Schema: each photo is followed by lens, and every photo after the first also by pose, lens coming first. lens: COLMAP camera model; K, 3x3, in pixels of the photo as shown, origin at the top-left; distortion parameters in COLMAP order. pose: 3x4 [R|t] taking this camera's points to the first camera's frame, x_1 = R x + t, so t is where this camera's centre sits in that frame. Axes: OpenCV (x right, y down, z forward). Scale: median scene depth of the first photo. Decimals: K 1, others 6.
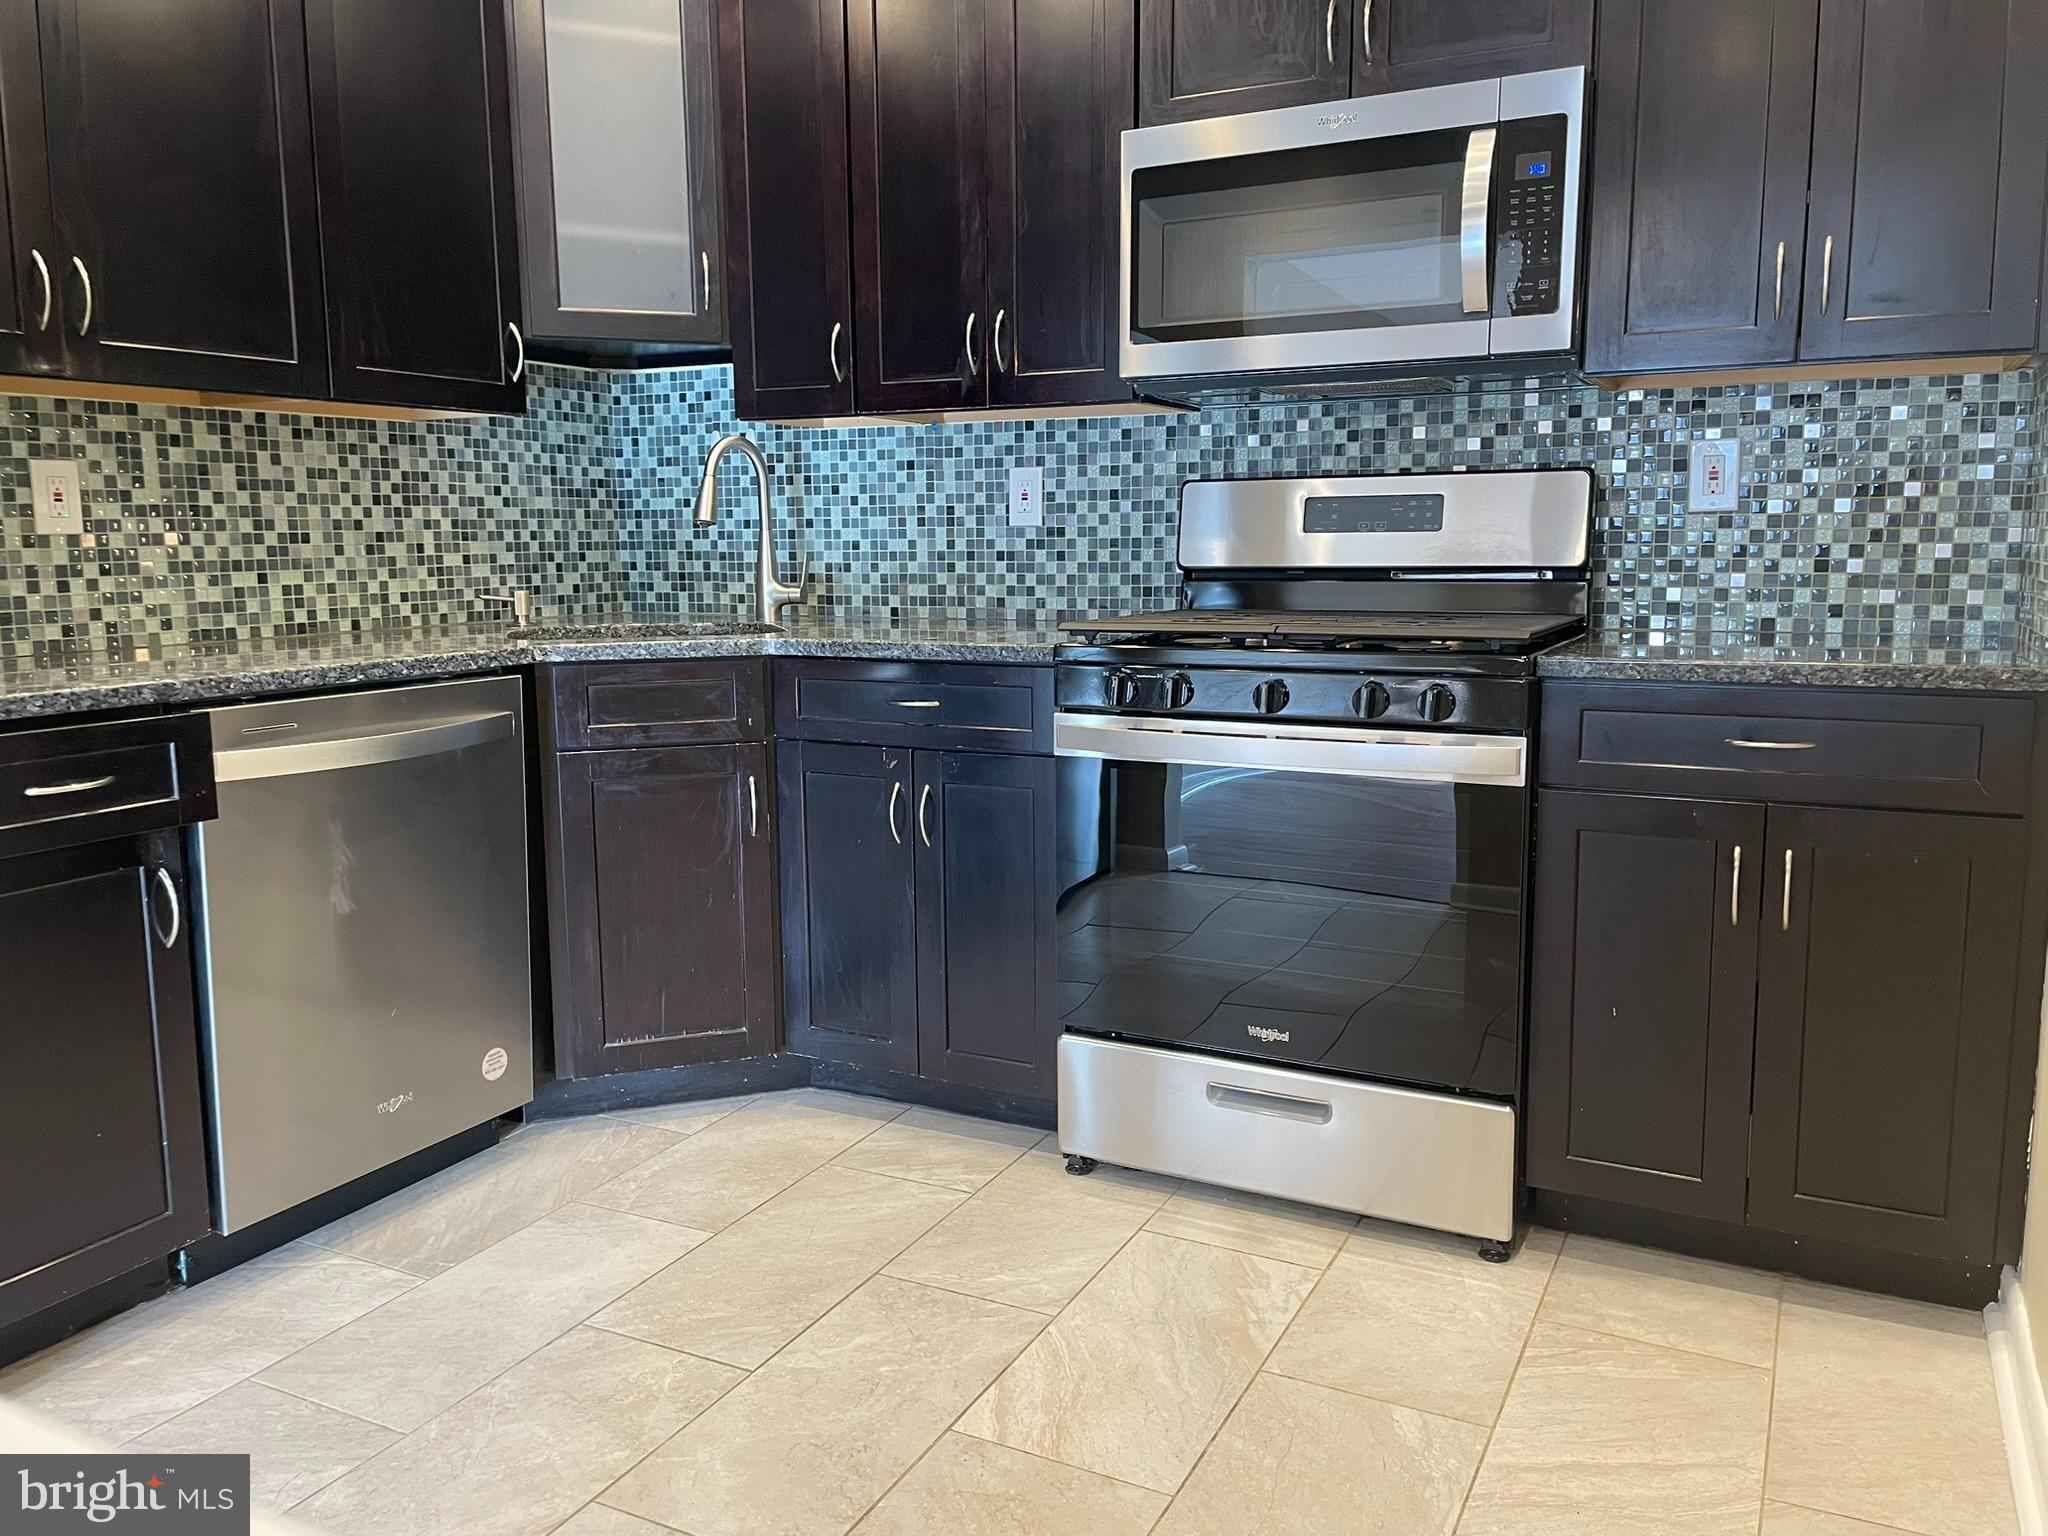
lens RADIAL K [[1571.1, 0, 1024.0], [0, 1571.1, 768.0], [0, 0, 1]] dist [0.090576, -0.124588]
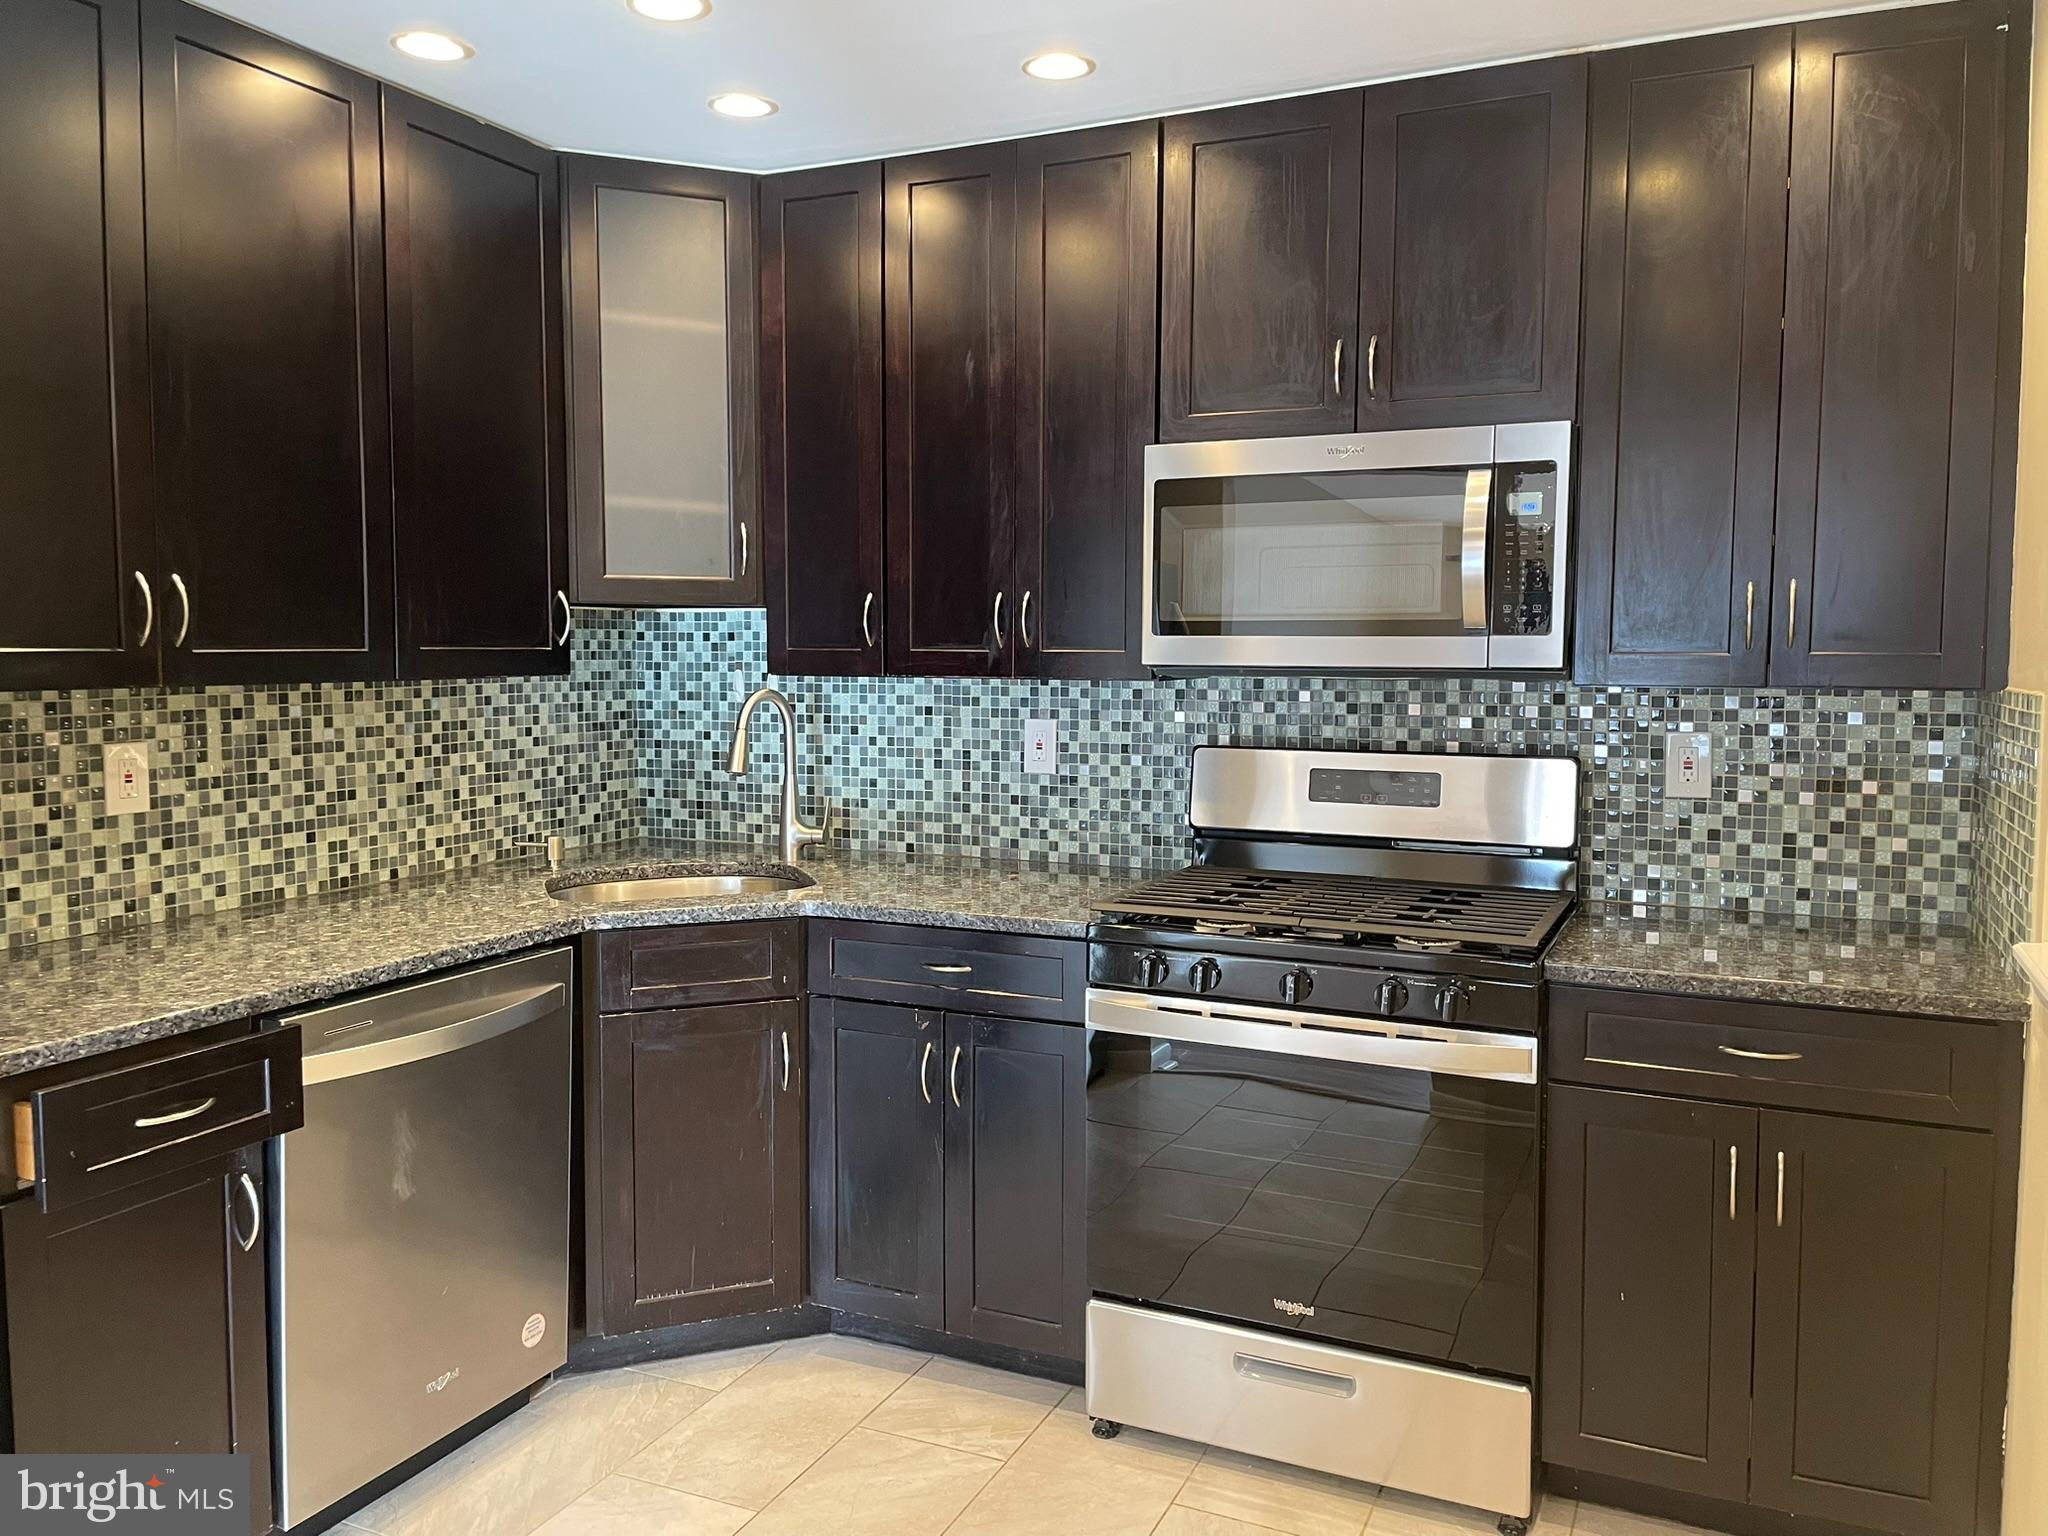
lens RADIAL K [[1568.8, 0, 1040.8], [0, 1568.8, 767.2], [0, 0, 1]] dist [0.094191, -0.134643]
pose [[0.998865, 0.008899, 0.046802, -0.053079], [-0.005397, 0.997213, -0.074418, -0.089263], [-0.047334, 0.074081, 0.996128, -0.052564]]
